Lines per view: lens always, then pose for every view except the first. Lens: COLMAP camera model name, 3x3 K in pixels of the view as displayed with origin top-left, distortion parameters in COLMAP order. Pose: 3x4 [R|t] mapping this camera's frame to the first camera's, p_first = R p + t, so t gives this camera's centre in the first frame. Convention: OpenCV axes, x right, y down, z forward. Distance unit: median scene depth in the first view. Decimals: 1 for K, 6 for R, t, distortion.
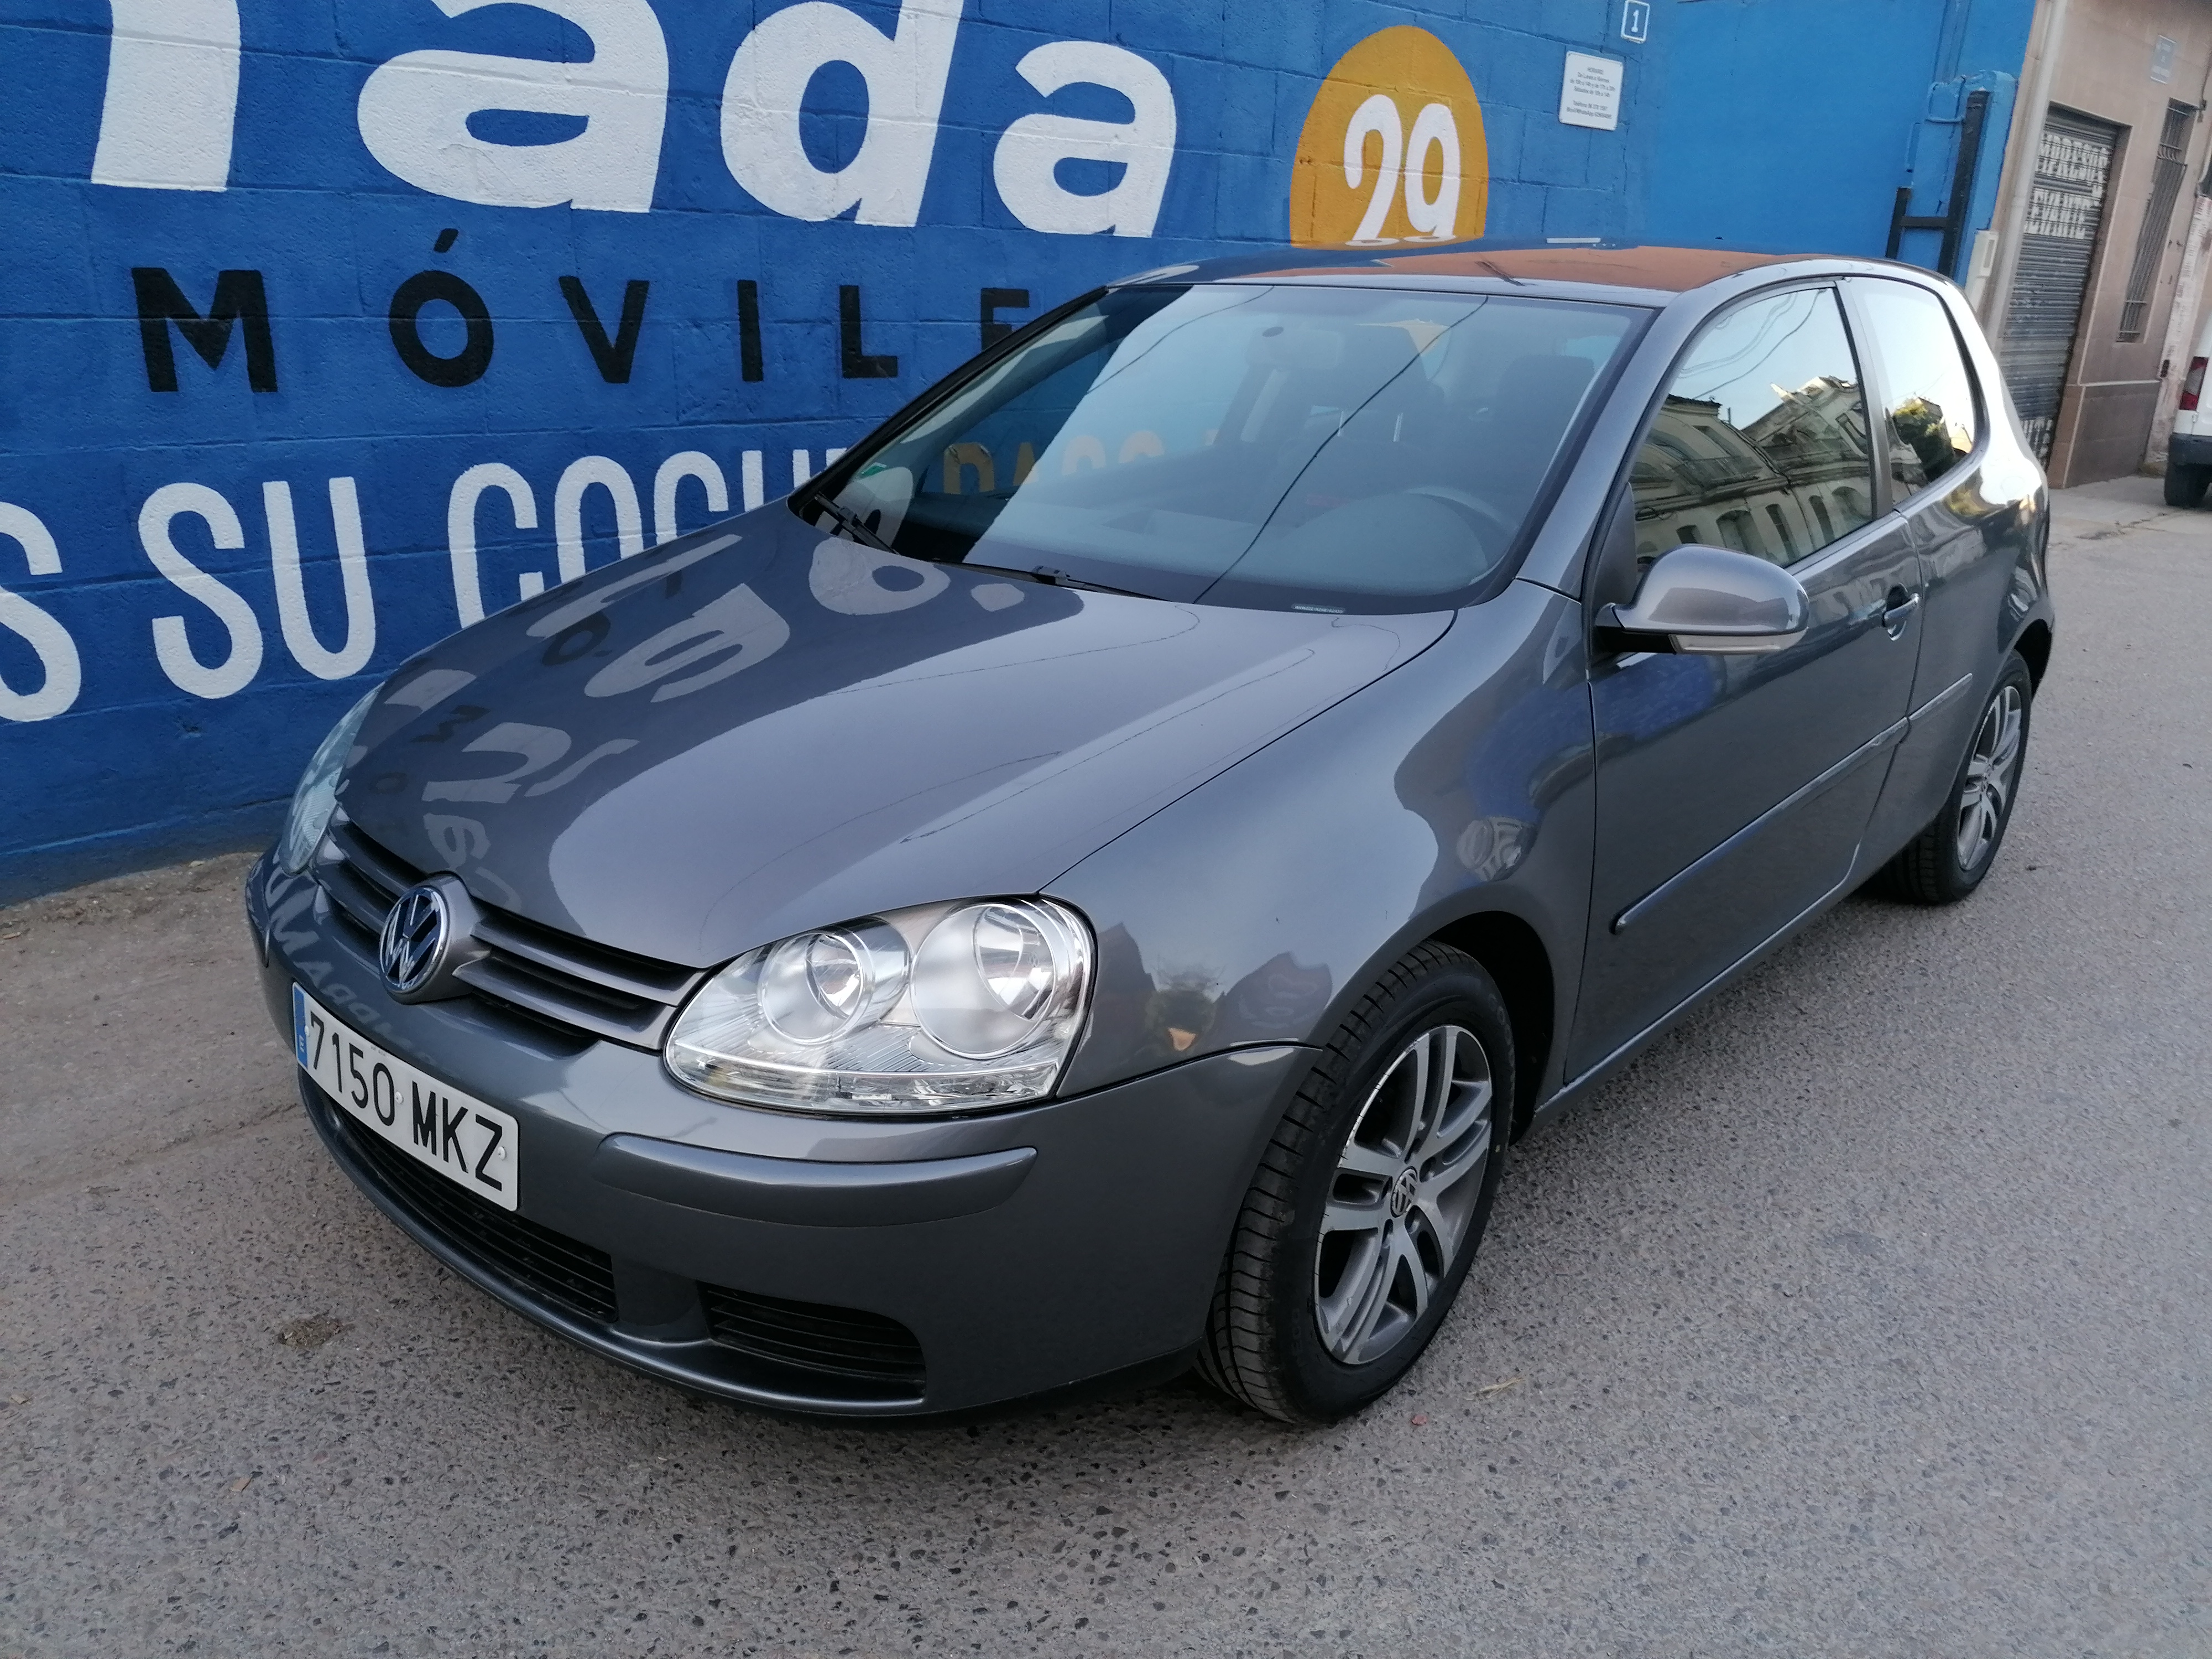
lens RADIAL K [[1653.5, 0, 1114.1], [0, 1653.5, 834.8], [0, 0, 1]] dist [0.054849, -0.071193]
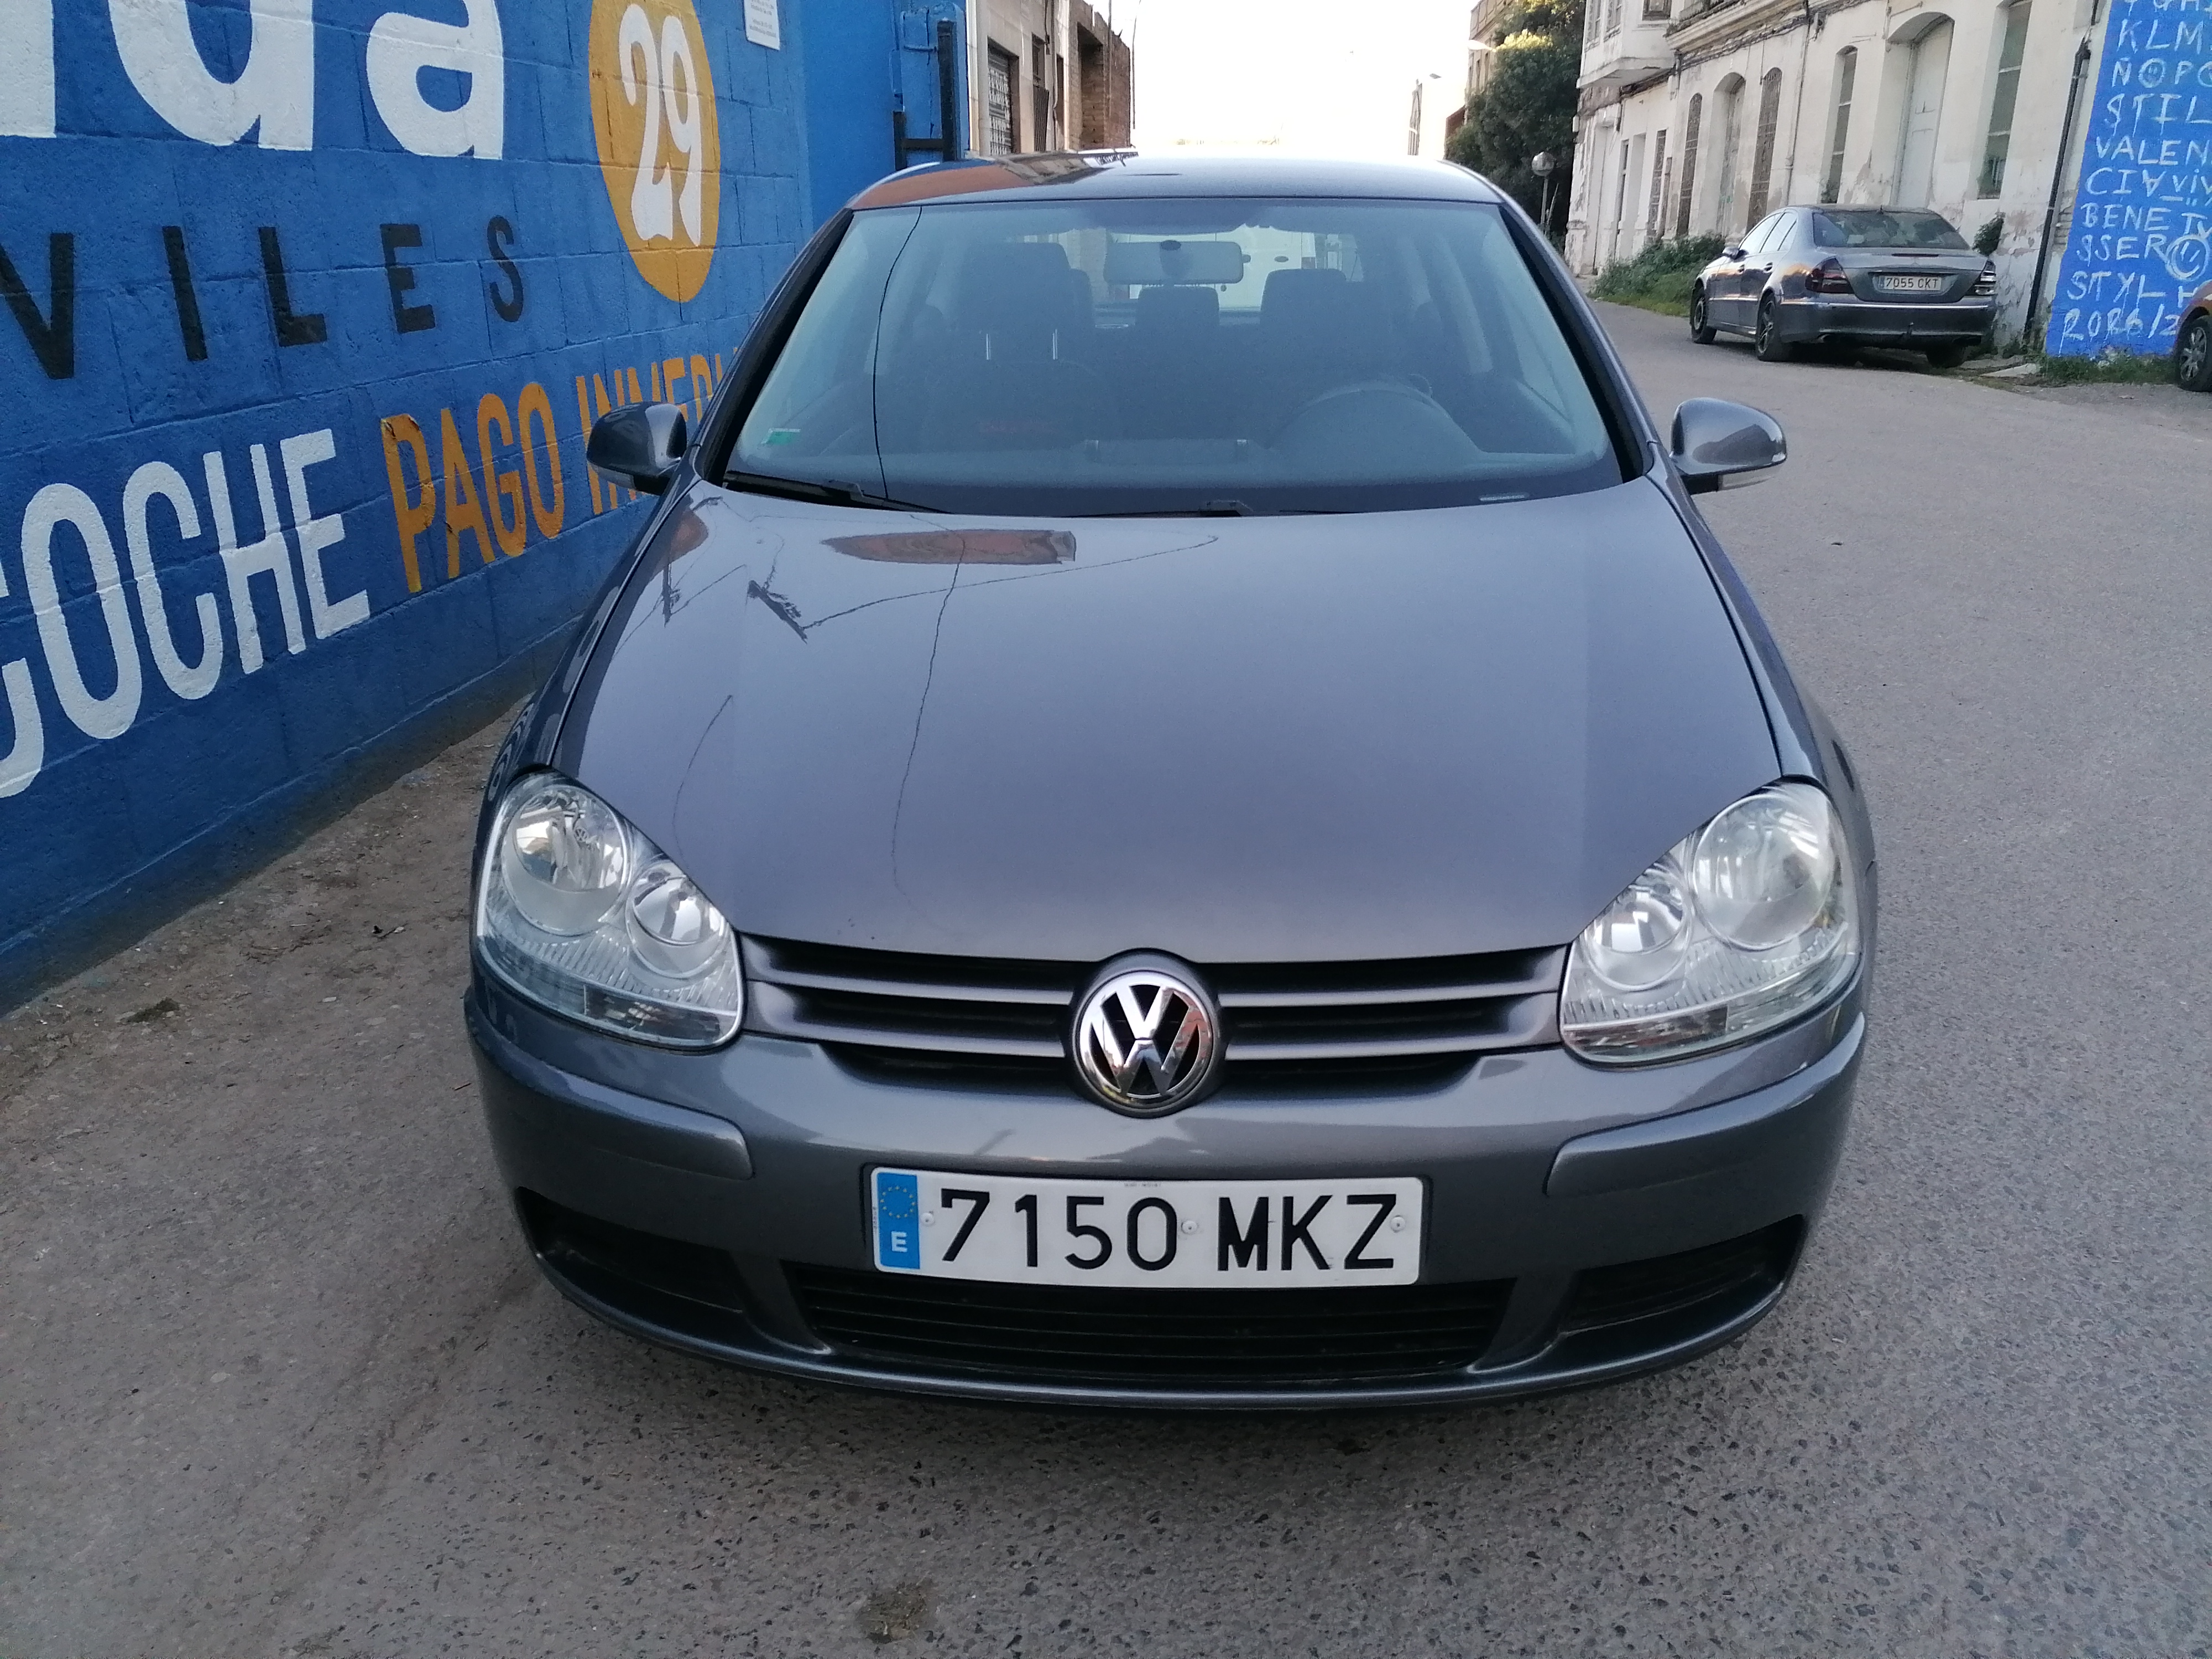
lens RADIAL K [[1631.5, 0, 1107.6], [0, 1631.5, 824.9], [0, 0, 1]] dist [0.075540, -0.087367]
pose [[0.779861, -0.252301, 0.572853, -0.726809], [0.231684, 0.966520, 0.110277, -0.108369], [-0.581497, 0.046721, 0.812206, 0.305293]]
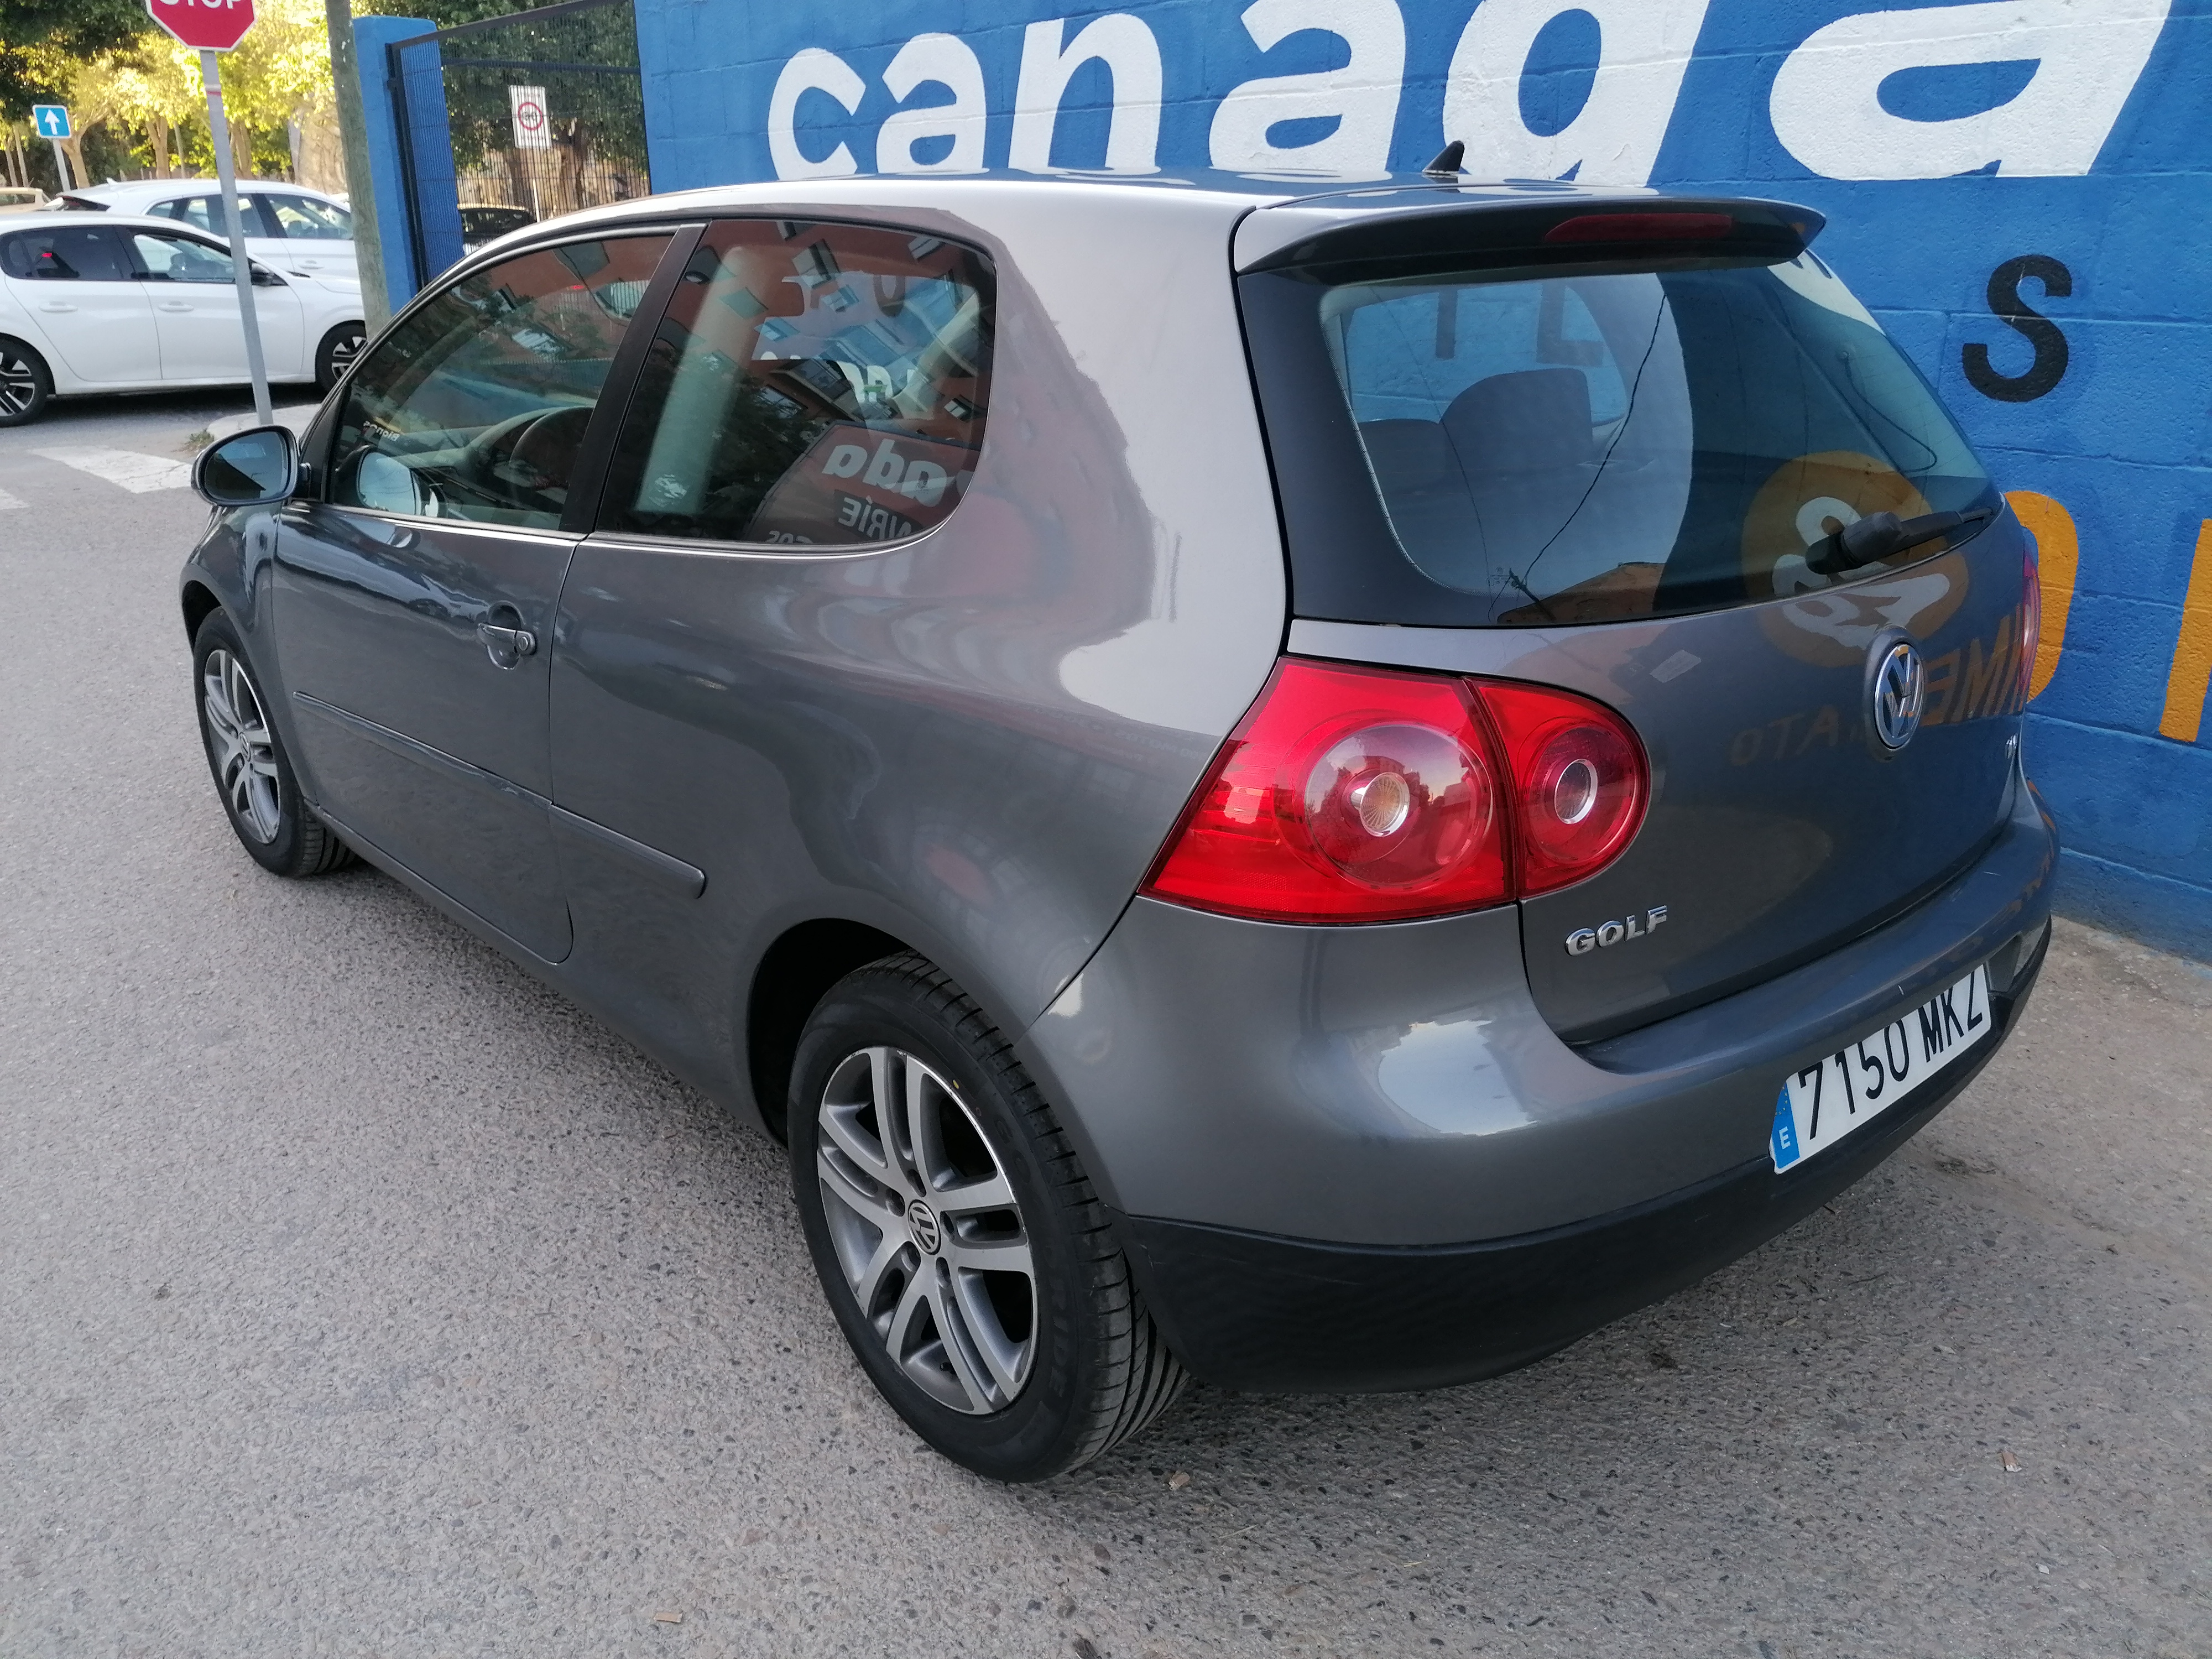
lens RADIAL K [[1643.9, 0, 1107.6], [0, 1643.9, 825.6], [0, 0, 1]] dist [0.075331, -0.096549]
pose [[-0.129129, 0.311987, -0.941270, 1.621749], [-0.318962, 0.885705, 0.337327, -0.562784], [0.938930, 0.343789, -0.014858, 1.762521]]
